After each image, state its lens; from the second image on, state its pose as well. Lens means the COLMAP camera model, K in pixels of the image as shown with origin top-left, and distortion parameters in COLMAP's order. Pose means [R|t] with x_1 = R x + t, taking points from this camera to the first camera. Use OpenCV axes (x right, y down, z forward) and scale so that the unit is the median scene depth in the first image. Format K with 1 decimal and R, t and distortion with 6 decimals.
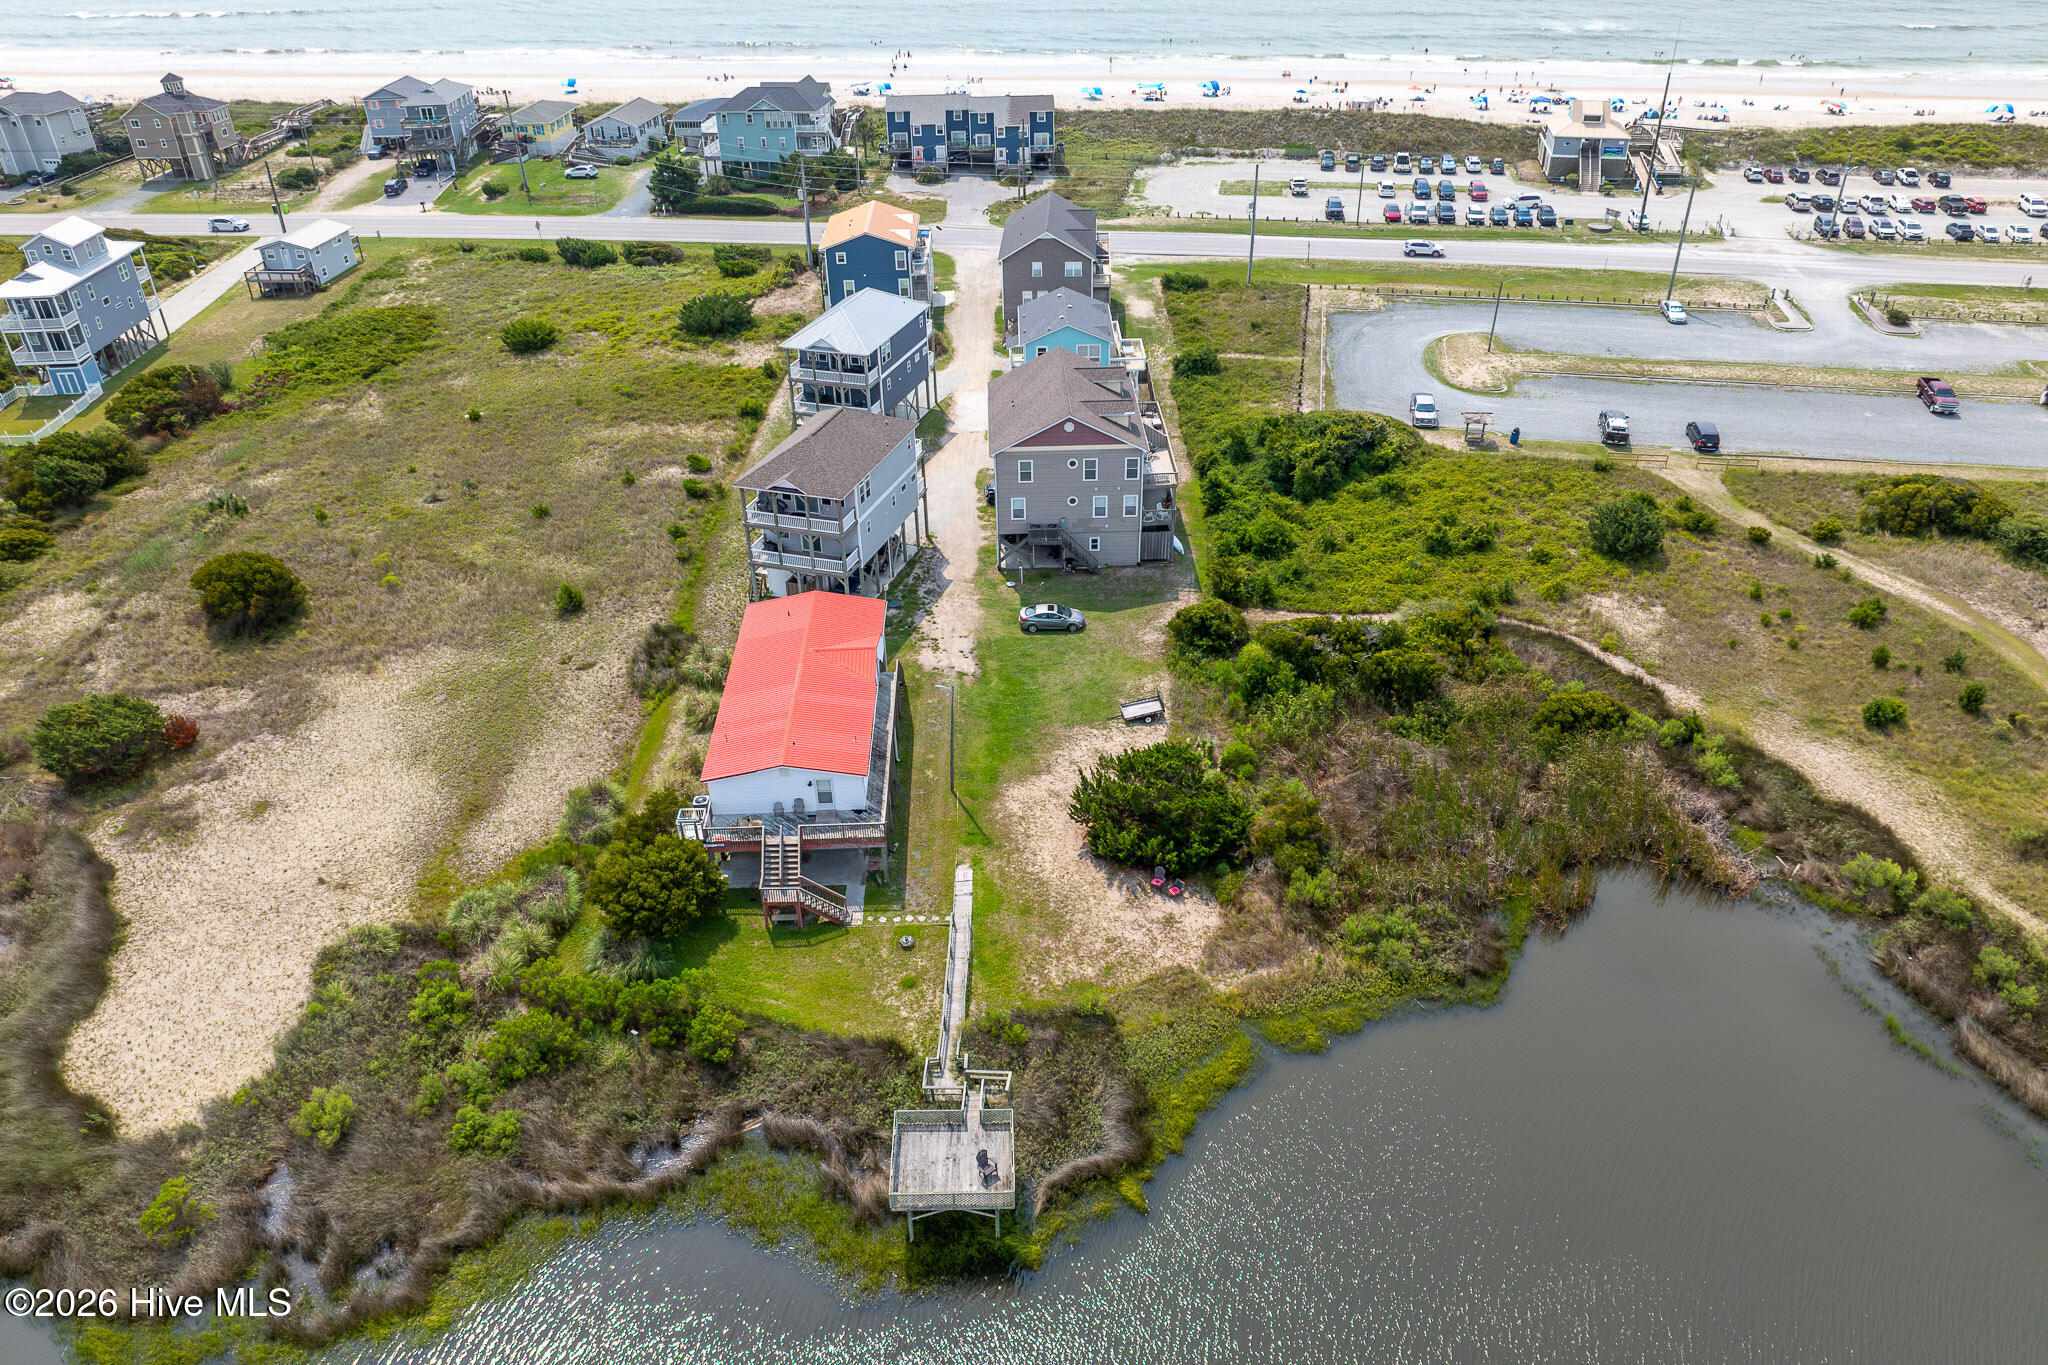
lens RADIAL K [[1448.3, 0, 1038.2], [0, 1448.3, 750.4], [0, 0, 1]] dist [-0.042459, 0.009052]
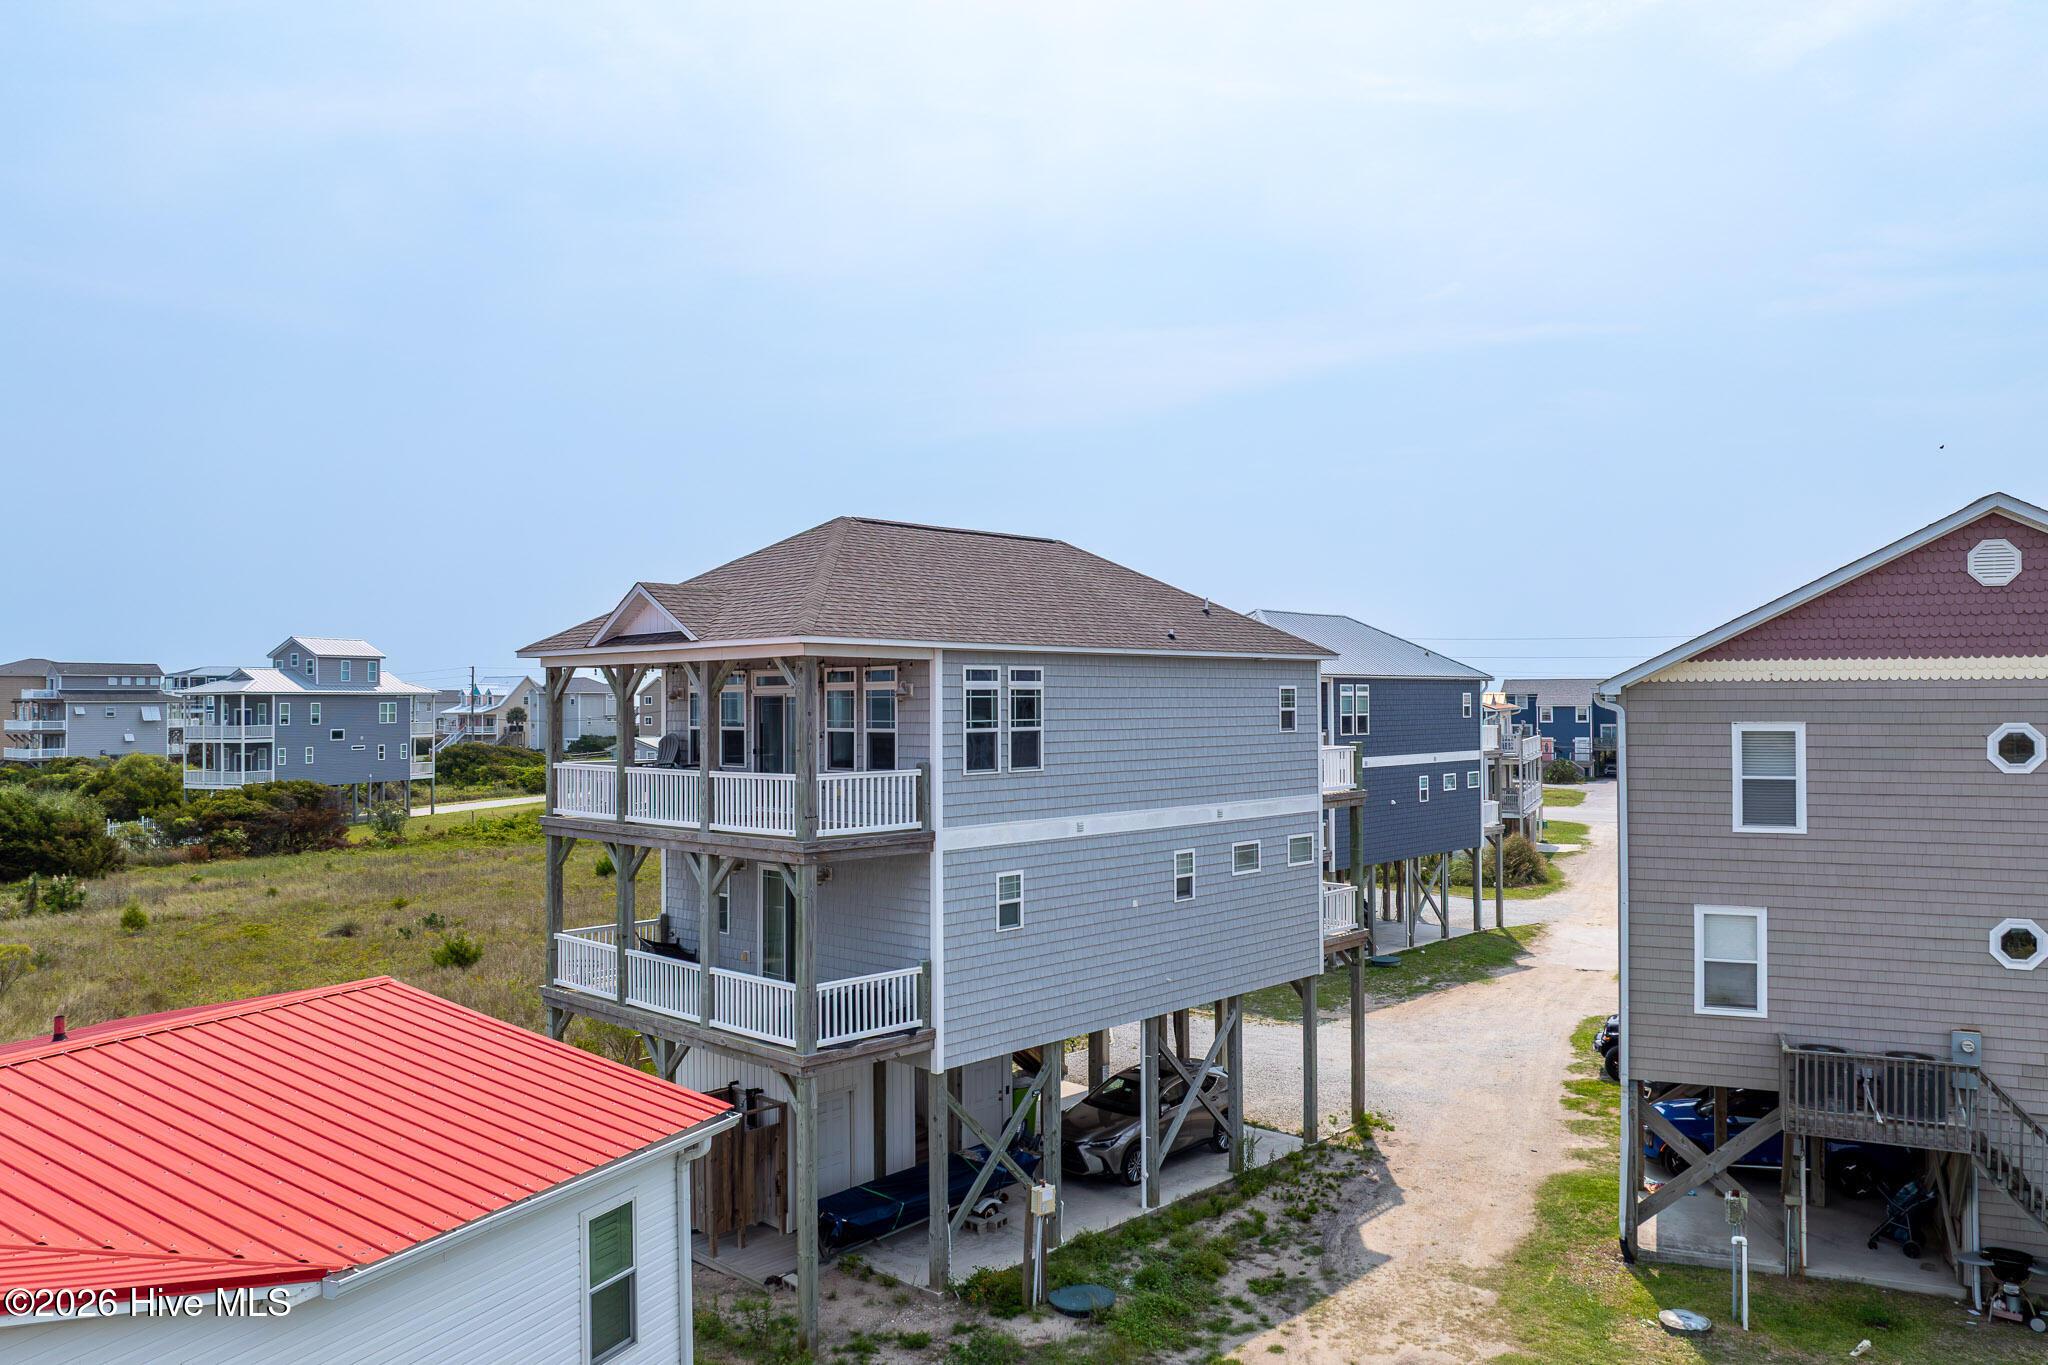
lens RADIAL K [[1448.3, 0, 1025.8], [0, 1448.3, 671.5], [0, 0, 1]] dist [-0.042459, 0.009052]
pose [[0.899073, -0.000580, -0.437798, -0.015326], [-0.253276, 0.814977, -0.521213, -0.066183], [0.357098, 0.579492, 0.732577, 0.815665]]
